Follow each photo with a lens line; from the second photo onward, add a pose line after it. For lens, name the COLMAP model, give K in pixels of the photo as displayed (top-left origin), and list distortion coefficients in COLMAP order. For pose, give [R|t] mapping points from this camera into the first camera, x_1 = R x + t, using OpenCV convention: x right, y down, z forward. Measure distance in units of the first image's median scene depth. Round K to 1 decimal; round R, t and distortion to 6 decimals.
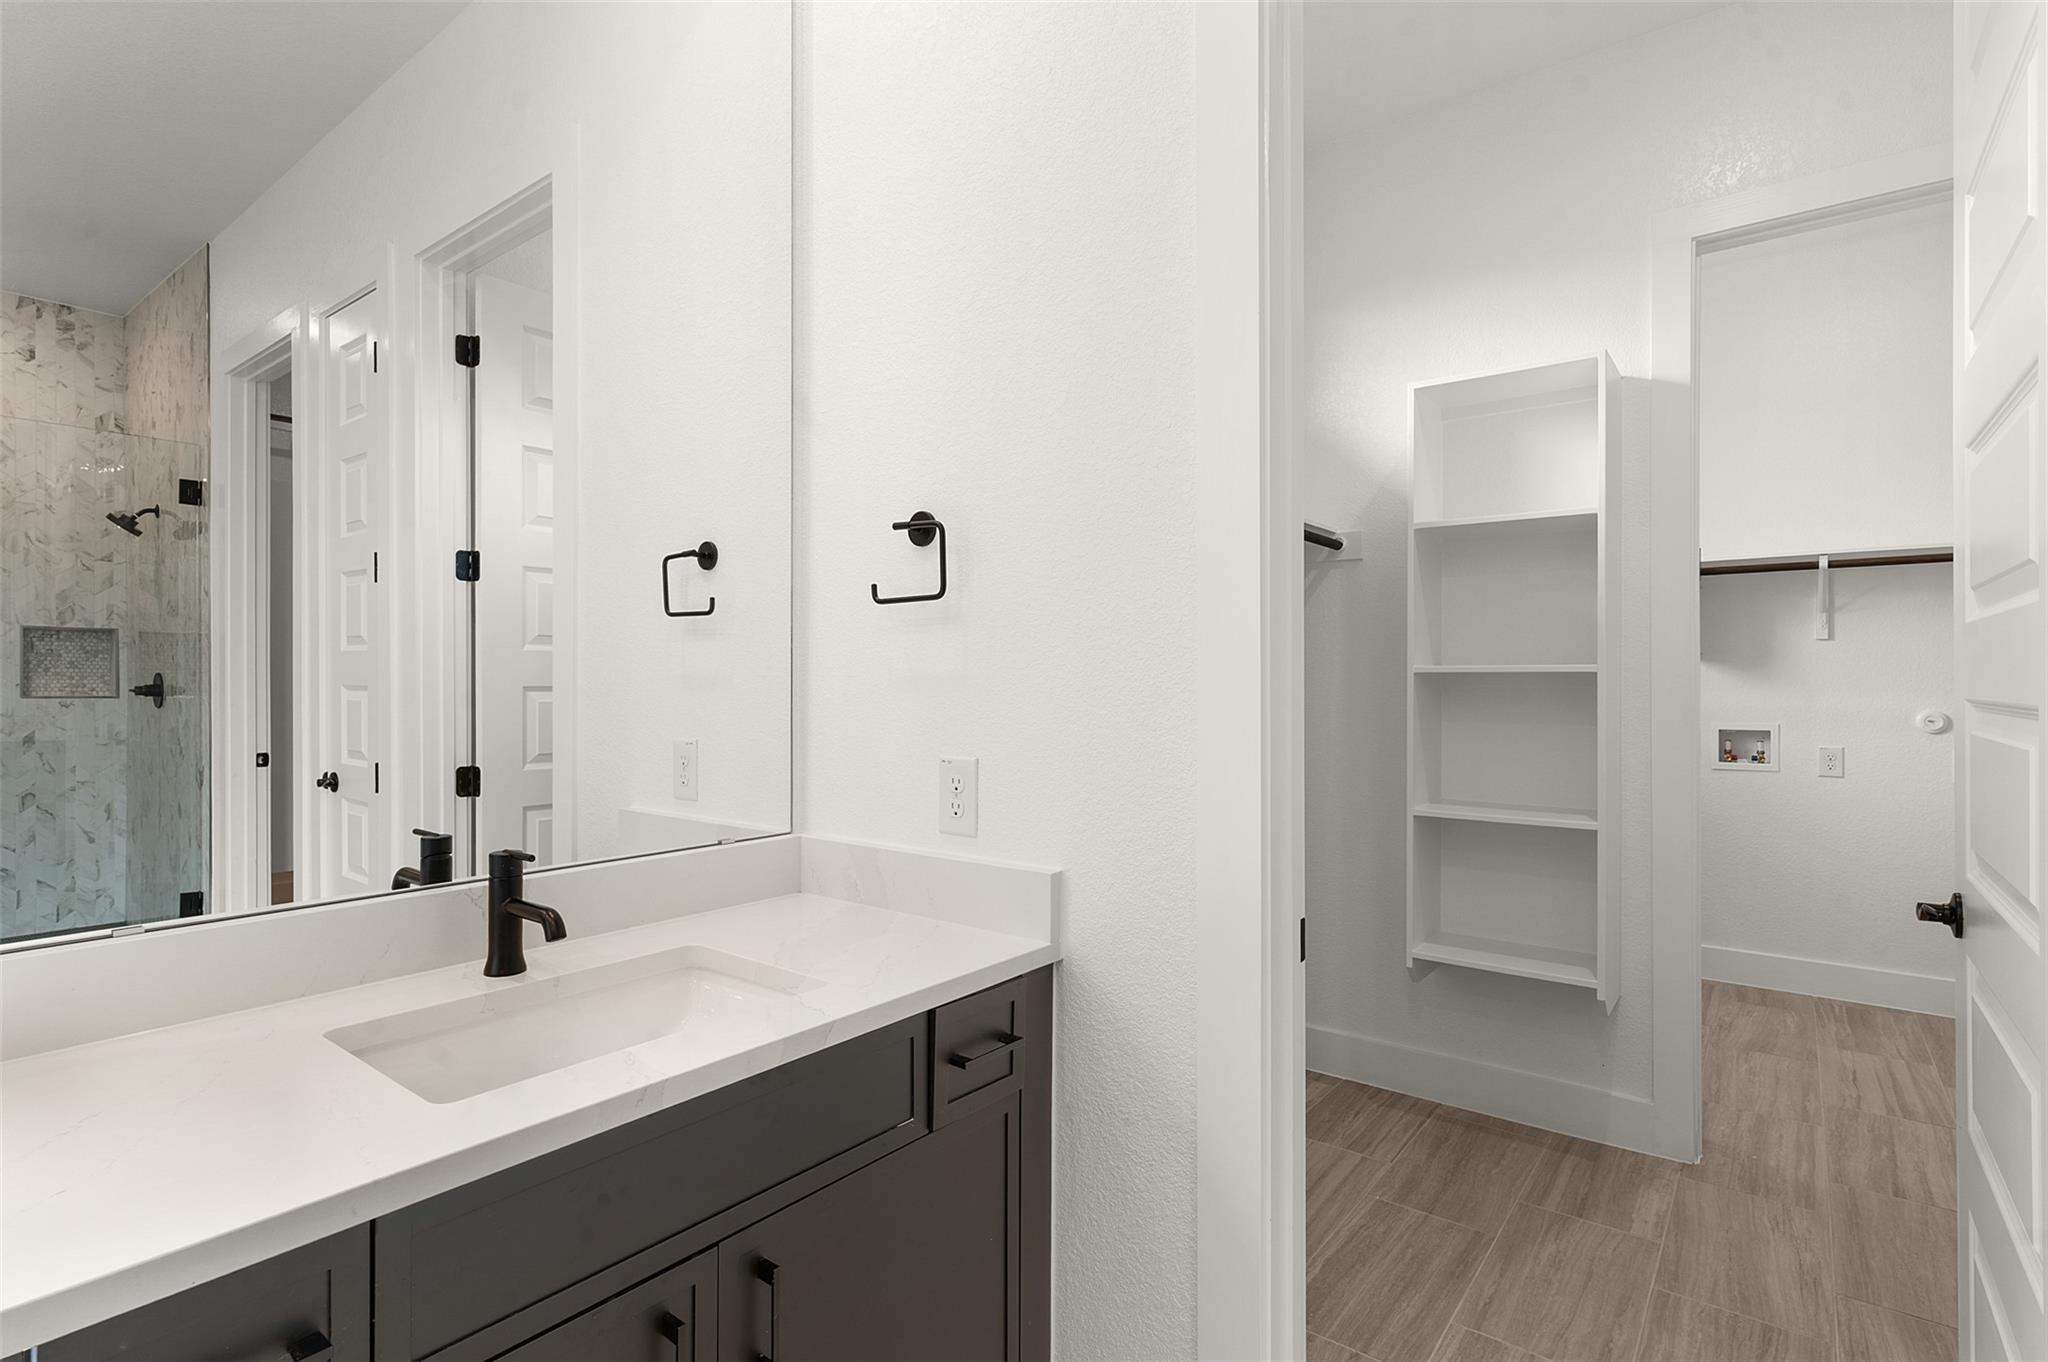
lens RADIAL K [[994.9, 0, 1018.0], [0, 994.9, 679.3], [0, 0, 1]] dist [0.002593, -0.000404]
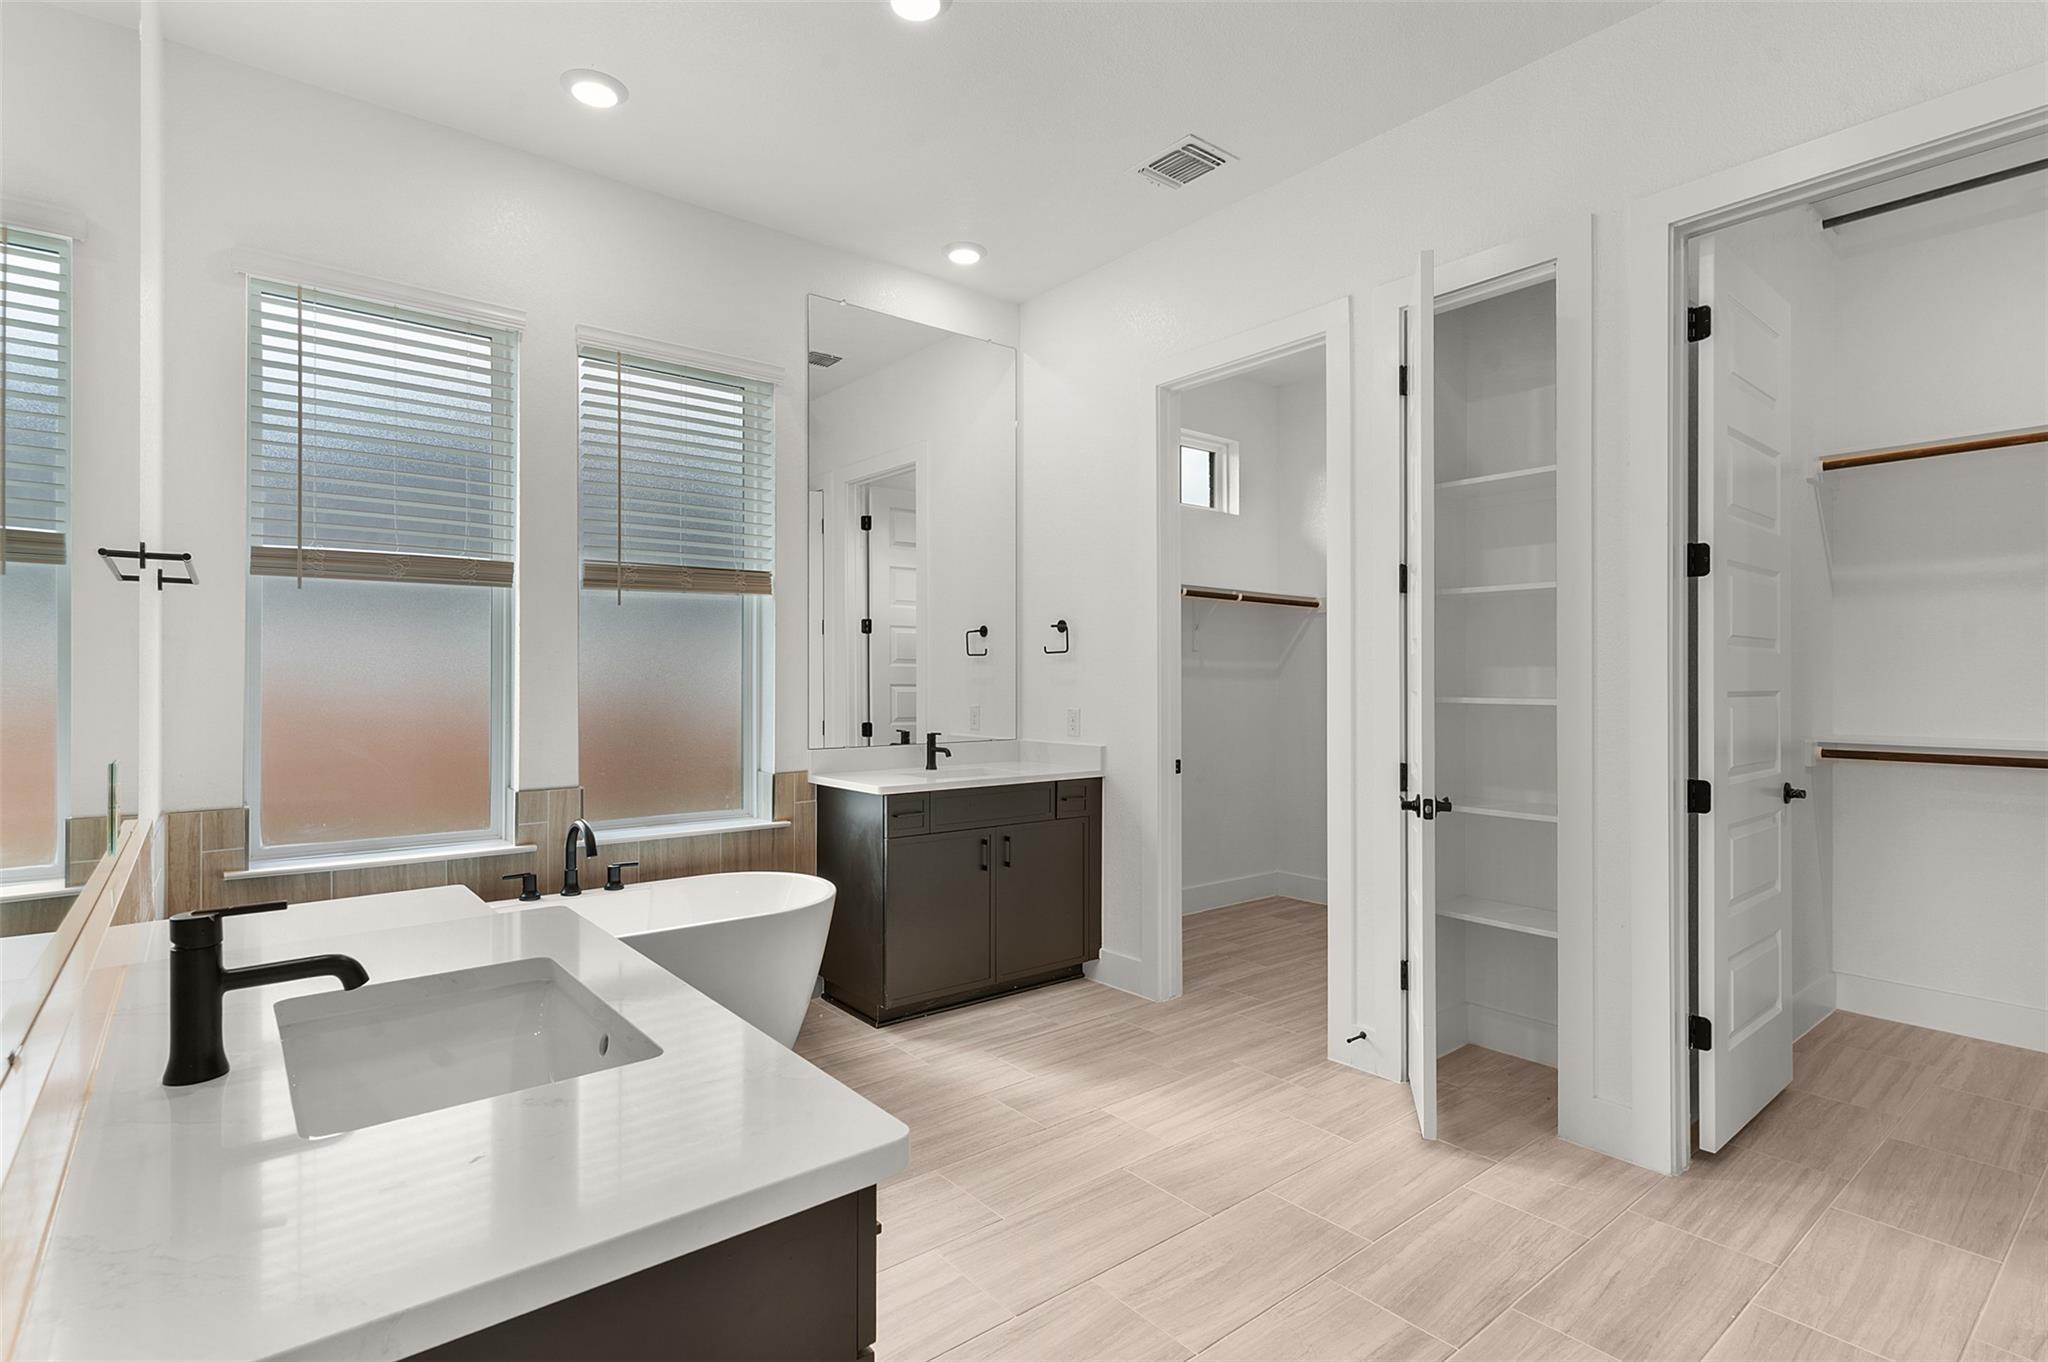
lens RADIAL K [[994.9, 0, 1018.0], [0, 994.9, 679.3], [0, 0, 1]] dist [0.002593, -0.000404]
pose [[0.973651, -0.000737, -0.228043, 0.578002], [0.000320, 0.999998, -0.001864, 0.001883], [0.228044, 0.001741, 0.973649, -2.388168]]
